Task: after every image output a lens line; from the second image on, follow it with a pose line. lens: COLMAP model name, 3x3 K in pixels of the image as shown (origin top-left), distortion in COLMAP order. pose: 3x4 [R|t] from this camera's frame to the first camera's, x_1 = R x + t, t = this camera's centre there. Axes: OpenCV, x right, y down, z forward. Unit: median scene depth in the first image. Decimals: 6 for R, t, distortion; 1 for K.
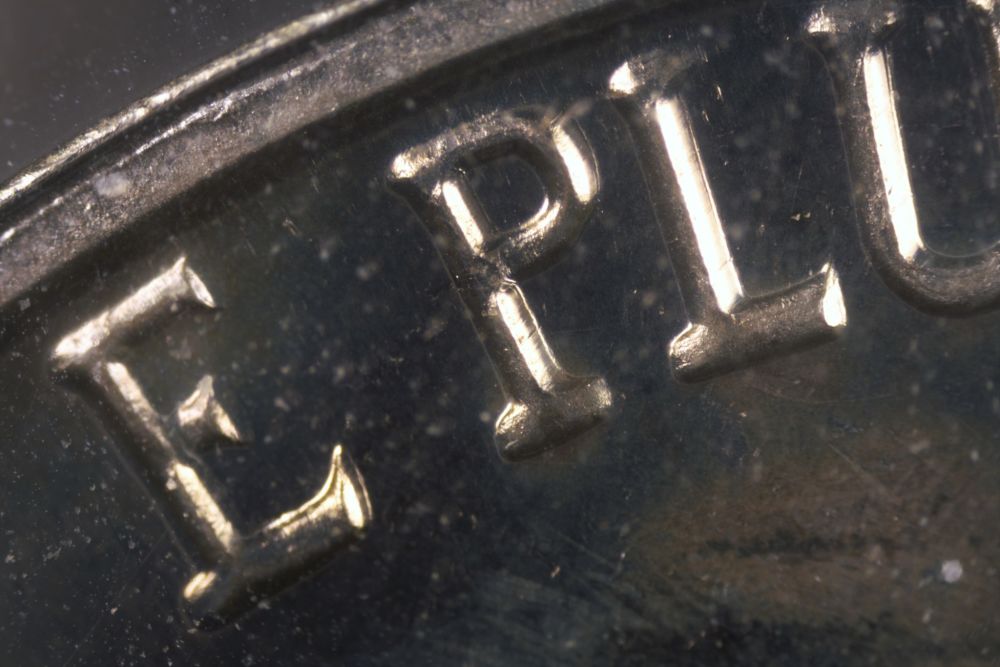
lens RADIAL K [[469.0, 0, 499.4], [0, 469.0, 331.5], [0, 0, 1]] dist [0.001927, -0.000545]
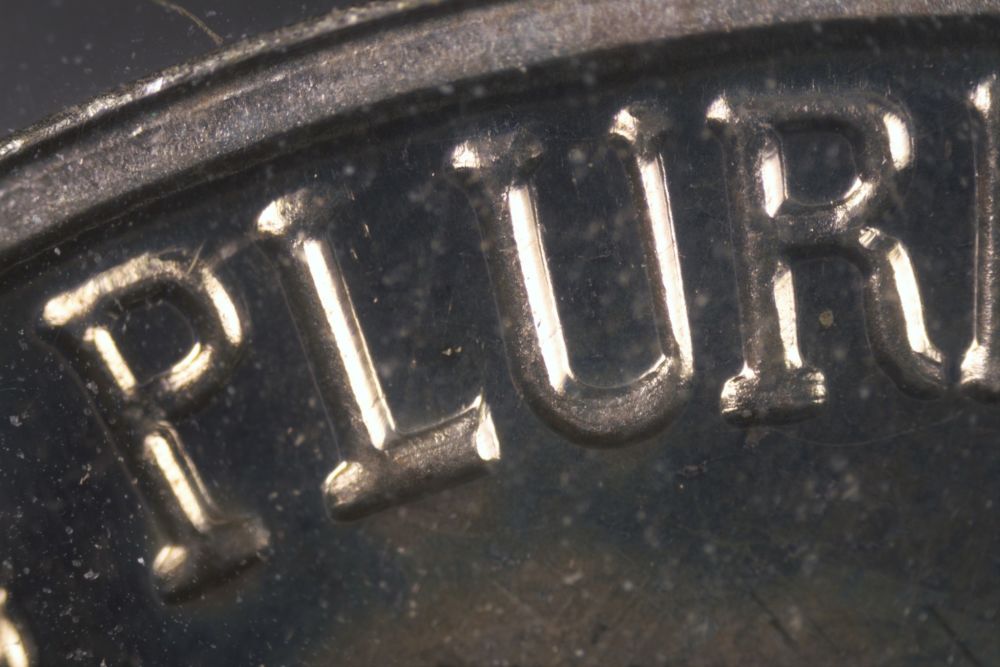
lens RADIAL K [[469.0, 0, 501.1], [0, 469.0, 332.8], [0, 0, 1]] dist [0.001927, -0.000545]
pose [[0.999574, -0.029110, -0.002242, 0.752239], [0.029111, 0.999576, 0.000355, -0.282392], [0.002230, -0.000420, 0.999997, -0.002699]]
